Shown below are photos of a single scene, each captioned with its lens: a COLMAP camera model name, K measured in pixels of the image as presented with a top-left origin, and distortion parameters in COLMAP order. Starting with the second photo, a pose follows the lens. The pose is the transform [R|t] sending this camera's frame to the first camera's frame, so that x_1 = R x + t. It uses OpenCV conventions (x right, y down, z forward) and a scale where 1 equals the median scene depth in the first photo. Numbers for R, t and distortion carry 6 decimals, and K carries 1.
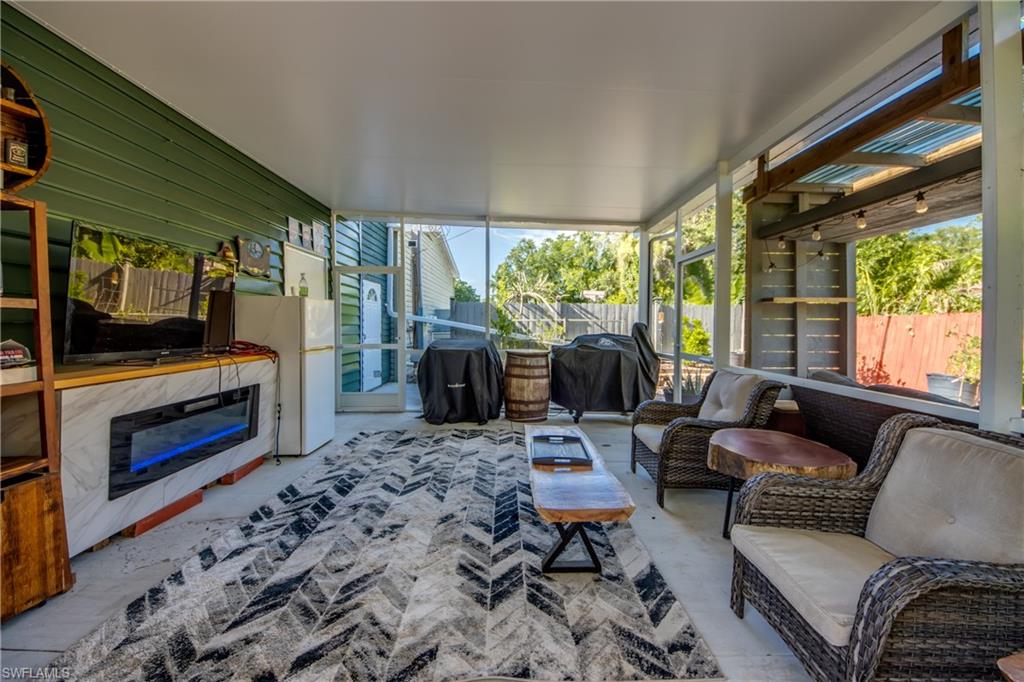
lens RADIAL K [[391.9, 0, 528.5], [0, 391.9, 330.3], [0, 0, 1]] dist [0.051274, -0.031763]
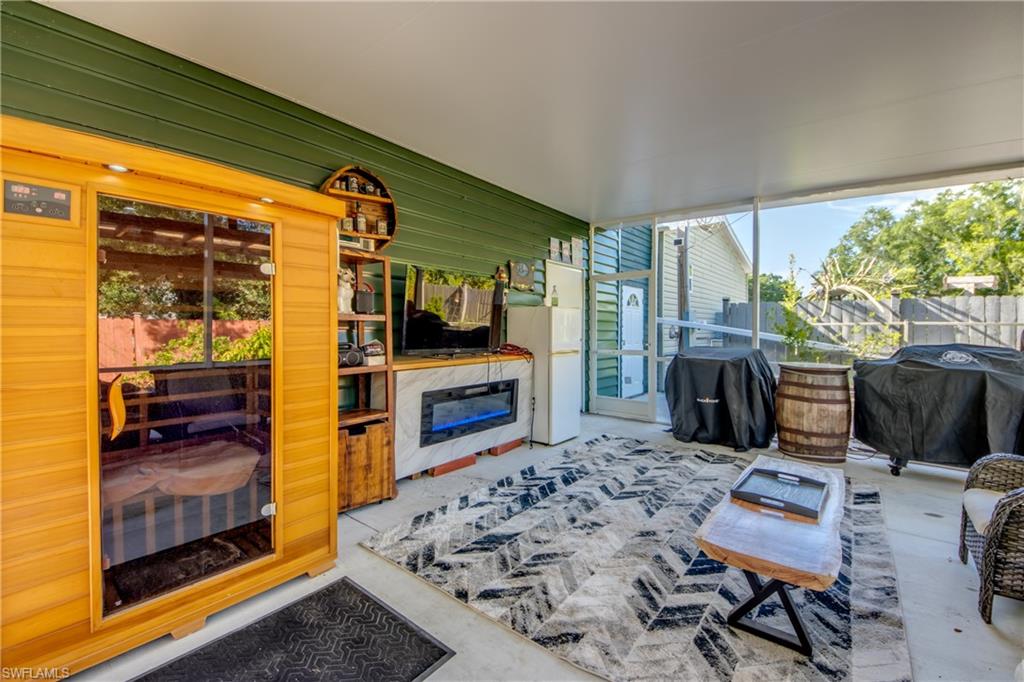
lens RADIAL K [[426.7, 0, 514.2], [0, 426.7, 327.1], [0, 0, 1]] dist [0.058266, -0.044928]
pose [[0.754191, -0.007316, -0.656614, 0.203822], [-0.007854, 0.999766, -0.020160, 0.001999], [0.656608, 0.020362, 0.753957, -0.001610]]
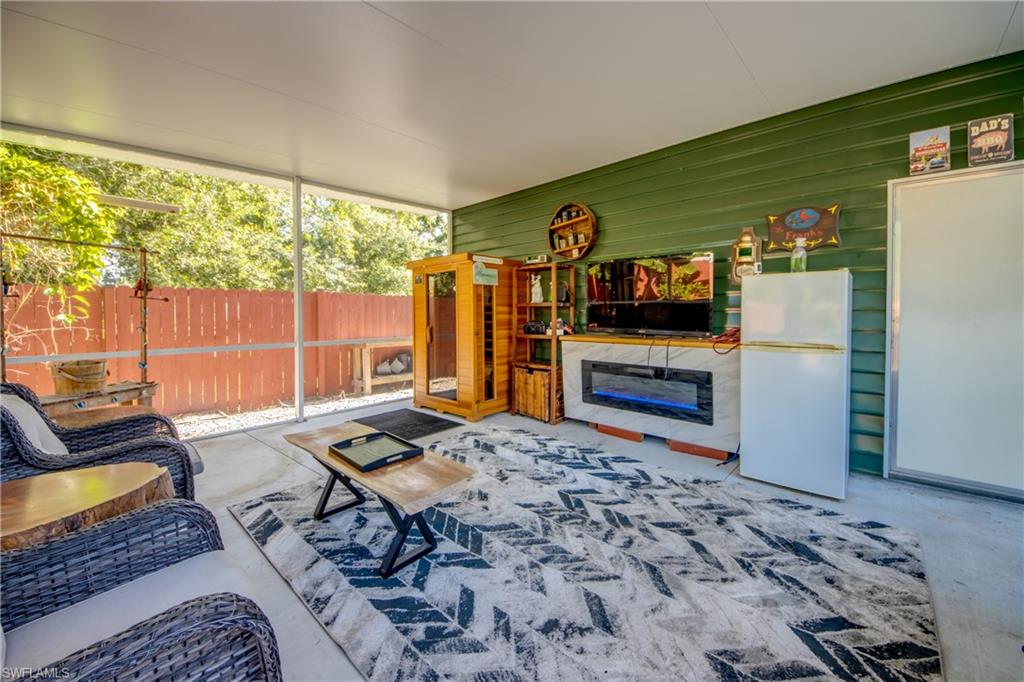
lens RADIAL K [[395.6, 0, 513.1], [0, 395.6, 318.0], [0, 0, 1]] dist [0.027772, -0.020030]
pose [[-0.715608, 0.006378, -0.698473, 0.400069], [-0.011214, 0.999725, 0.020618, -0.016480], [0.698412, 0.022587, -0.715339, 1.534478]]
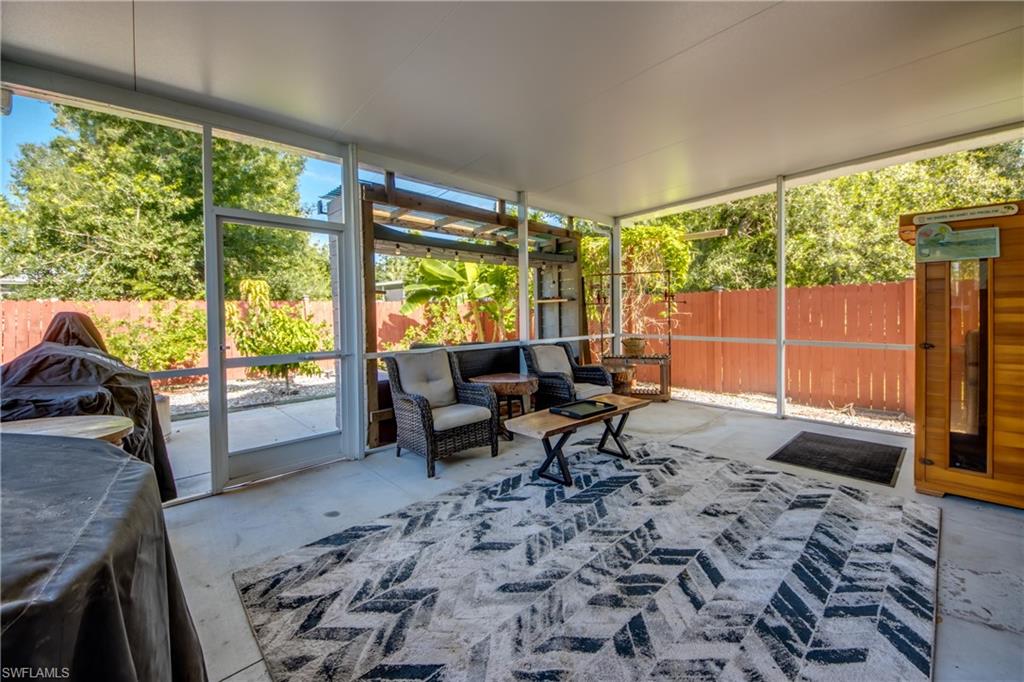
lens RADIAL K [[395.6, 0, 513.1], [0, 395.6, 318.0], [0, 0, 1]] dist [0.027772, -0.020030]
pose [[-0.633944, -0.009736, 0.773317, -0.646801], [0.021759, 0.999300, 0.030418, -0.036125], [-0.773073, 0.036110, -0.633289, 1.646511]]
